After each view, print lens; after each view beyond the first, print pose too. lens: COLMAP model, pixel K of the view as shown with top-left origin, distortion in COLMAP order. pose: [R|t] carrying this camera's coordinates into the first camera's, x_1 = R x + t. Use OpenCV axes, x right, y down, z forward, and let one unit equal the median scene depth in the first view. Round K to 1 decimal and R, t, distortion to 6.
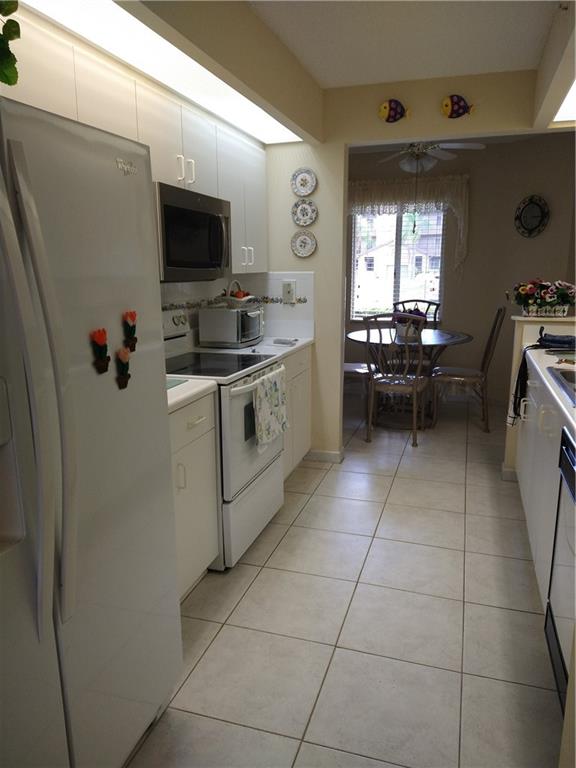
lens RADIAL K [[567.1, 0, 288.0], [0, 567.1, 384.0], [0, 0, 1]] dist [0.086451, -0.157018]
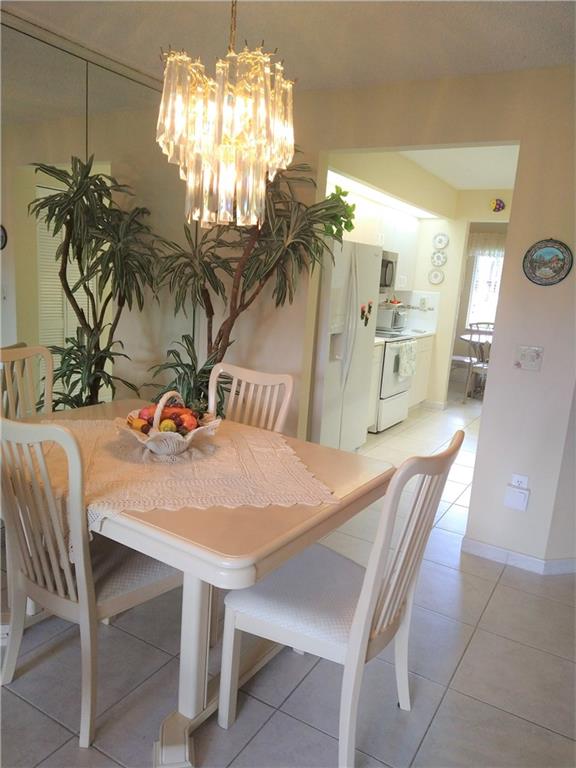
lens RADIAL K [[567.1, 0, 288.0], [0, 567.1, 384.0], [0, 0, 1]] dist [0.086451, -0.157018]
pose [[0.971282, 0.116166, -0.207648, -0.010554], [-0.120908, 0.992611, -0.010249, 0.149190], [0.204923, 0.035061, 0.978150, -0.769729]]
